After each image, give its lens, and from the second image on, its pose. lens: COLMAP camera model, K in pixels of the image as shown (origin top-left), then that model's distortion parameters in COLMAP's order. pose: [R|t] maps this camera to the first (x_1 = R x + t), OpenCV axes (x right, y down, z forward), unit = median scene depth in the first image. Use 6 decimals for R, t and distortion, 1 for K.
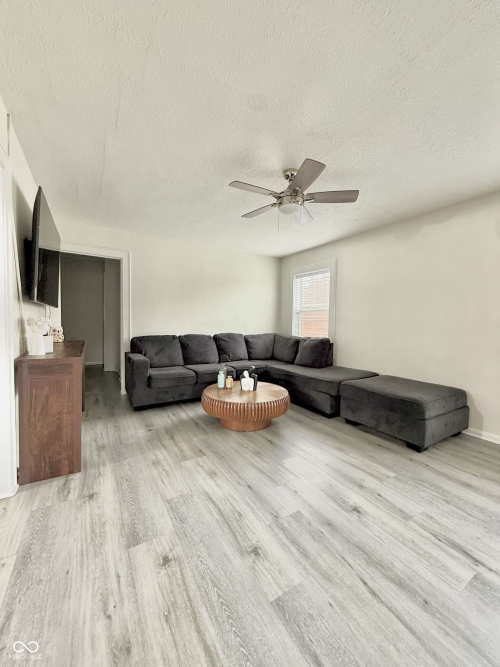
lens RADIAL K [[265.5, 0, 250.8], [0, 265.5, 331.9], [0, 0, 1]] dist [0.002234, 0.000229]
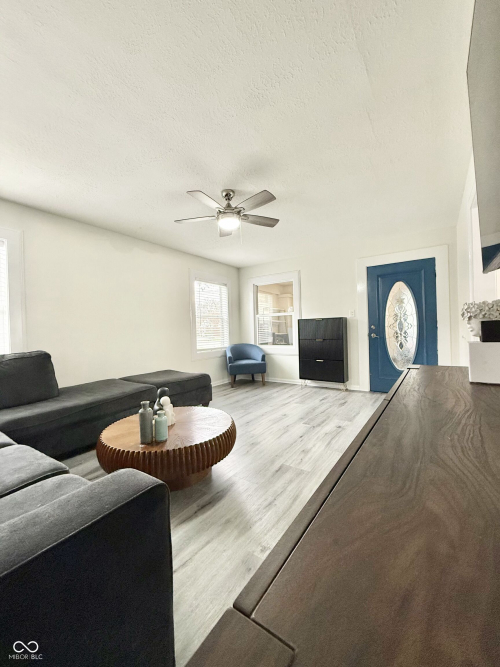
lens RADIAL K [[265.5, 0, 250.8], [0, 265.5, 331.9], [0, 0, 1]] dist [0.002234, 0.000229]
pose [[-0.408617, -0.010917, 0.912641, -1.155306], [0.051325, 0.998071, 0.034919, -0.045314], [-0.911262, 0.061110, -0.407268, 1.732544]]
